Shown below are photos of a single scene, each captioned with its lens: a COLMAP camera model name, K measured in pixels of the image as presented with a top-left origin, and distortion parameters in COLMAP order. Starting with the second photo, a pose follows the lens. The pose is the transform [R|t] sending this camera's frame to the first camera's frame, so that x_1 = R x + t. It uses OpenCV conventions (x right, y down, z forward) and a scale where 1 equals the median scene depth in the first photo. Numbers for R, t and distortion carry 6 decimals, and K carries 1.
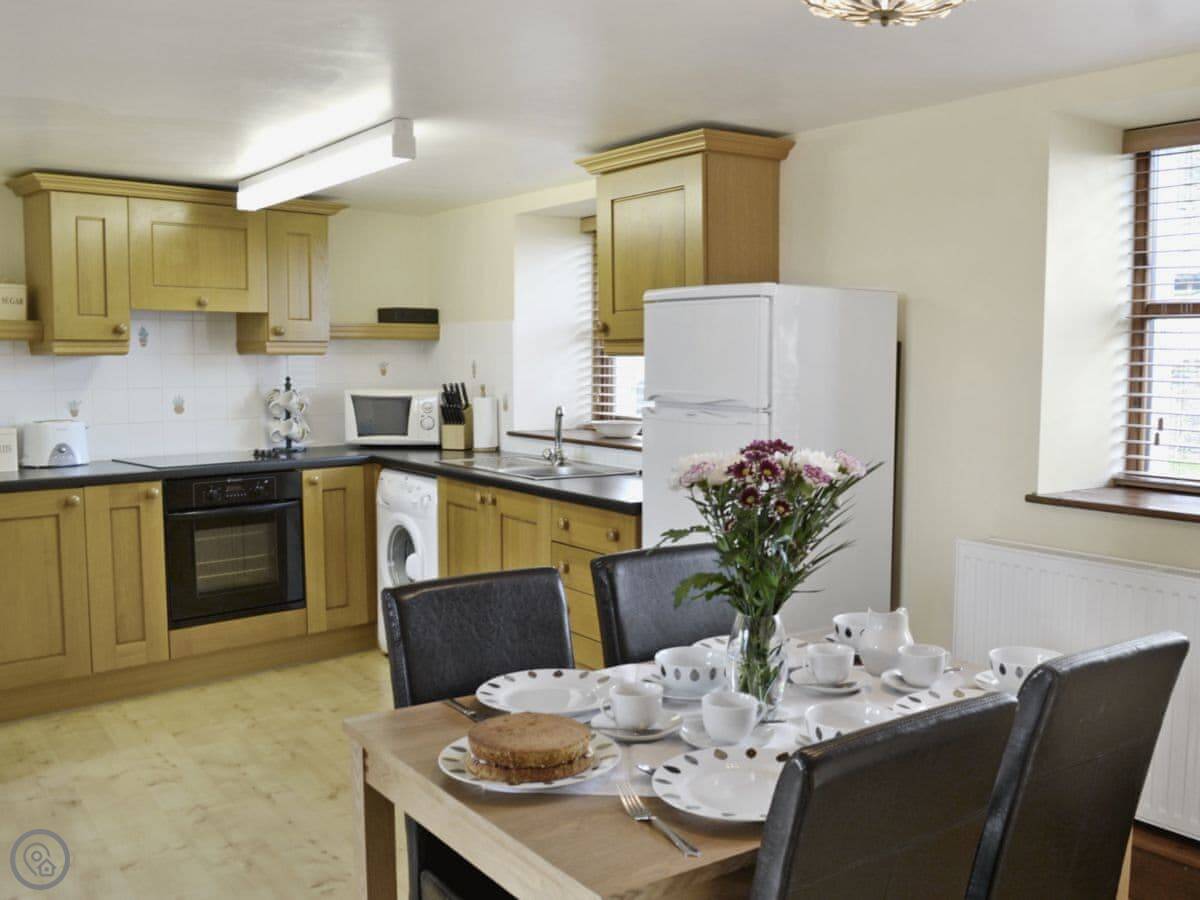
lens RADIAL K [[948.8, 0, 600.0], [0, 948.8, 450.0], [0, 0, 1]] dist [-0.050754, -0.002777]
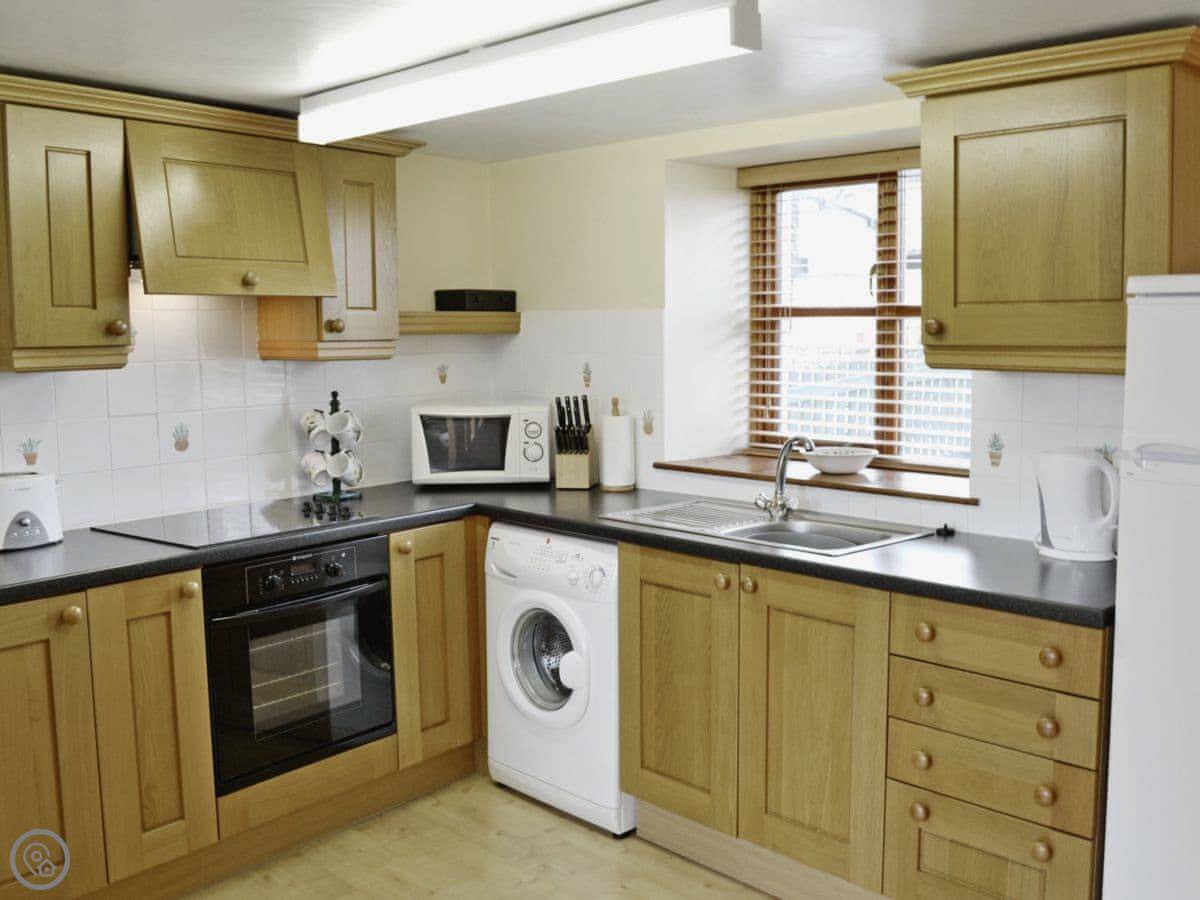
lens RADIAL K [[1013.3, 0, 600.0], [0, 1013.3, 450.0], [0, 0, 1]] dist [-0.052229, 0.005929]
pose [[0.989149, -0.024515, 0.144857, -0.262705], [0.021672, 0.999541, 0.021171, -0.049159], [-0.145310, -0.017802, 0.989226, 0.256546]]
